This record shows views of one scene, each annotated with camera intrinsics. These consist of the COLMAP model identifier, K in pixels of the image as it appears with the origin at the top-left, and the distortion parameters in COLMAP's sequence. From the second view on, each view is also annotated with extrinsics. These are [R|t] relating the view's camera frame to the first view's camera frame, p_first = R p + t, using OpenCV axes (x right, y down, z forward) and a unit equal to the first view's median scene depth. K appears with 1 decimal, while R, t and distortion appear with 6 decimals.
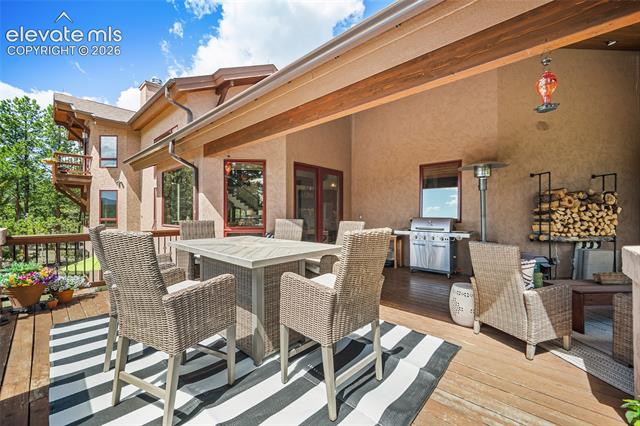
lens RADIAL K [[253.4, 0, 319.8], [0, 253.4, 212.7], [0, 0, 1]] dist [-0.001301, 0.000744]
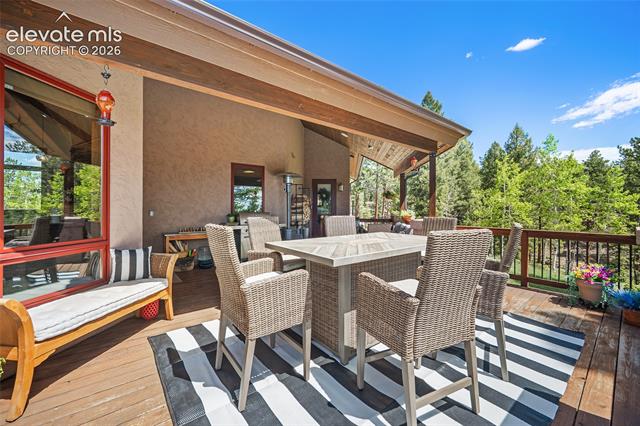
lens RADIAL K [[253.4, 0, 319.5], [0, 253.4, 210.2], [0, 0, 1]] dist [-0.001301, 0.000744]
pose [[0.163614, -0.008074, 0.986491, -0.636735], [-0.007142, 0.999931, 0.009369, -0.003382], [-0.986499, -0.008579, 0.163545, 0.508878]]
